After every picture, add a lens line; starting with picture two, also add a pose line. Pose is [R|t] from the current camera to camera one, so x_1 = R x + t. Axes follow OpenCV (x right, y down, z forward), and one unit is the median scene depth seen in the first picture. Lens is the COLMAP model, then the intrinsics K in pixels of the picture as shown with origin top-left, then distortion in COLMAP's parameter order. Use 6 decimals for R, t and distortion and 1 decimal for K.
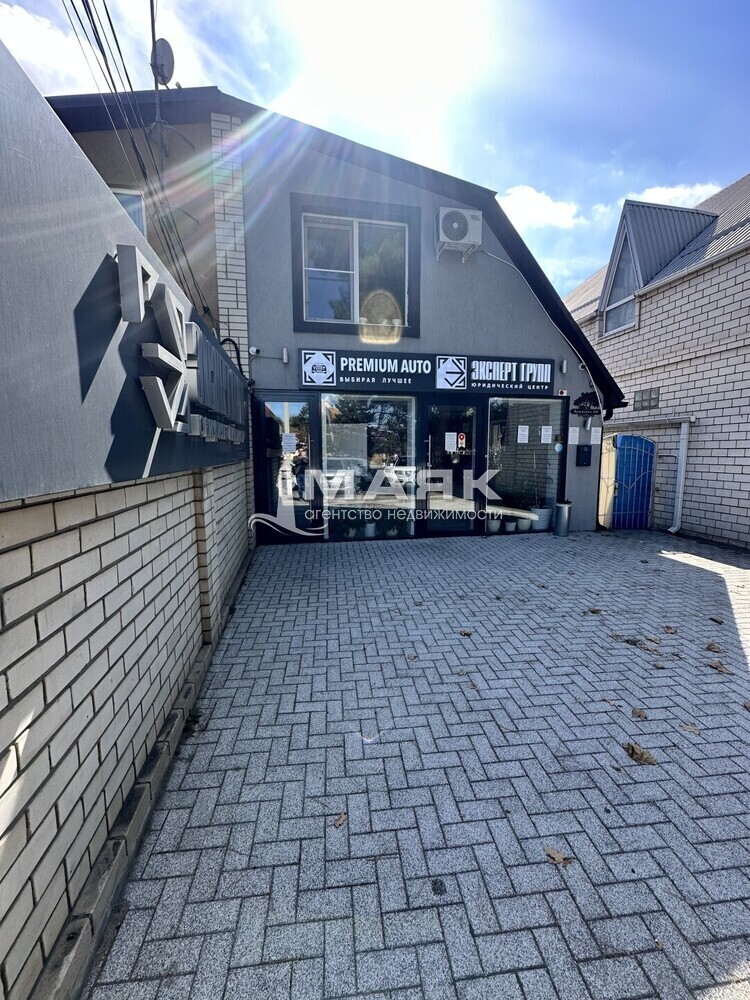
lens RADIAL K [[398.4, 0, 374.6], [0, 398.4, 497.7], [0, 0, 1]] dist [-0.004784, 0.001222]
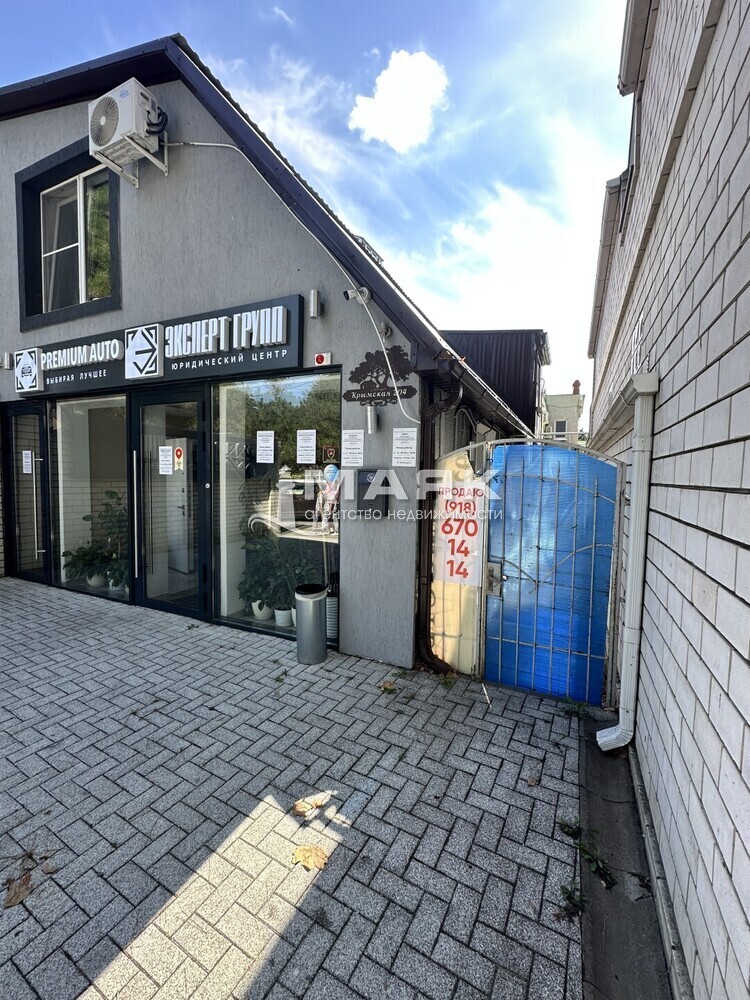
lens RADIAL K [[398.4, 0, 374.6], [0, 398.4, 497.7], [0, 0, 1]] dist [-0.004784, 0.001222]
pose [[0.824059, 0.057186, -0.563611, 0.847266], [-0.073731, 0.997256, -0.006617, -0.103552], [0.561686, 0.047009, 0.826014, 0.680112]]
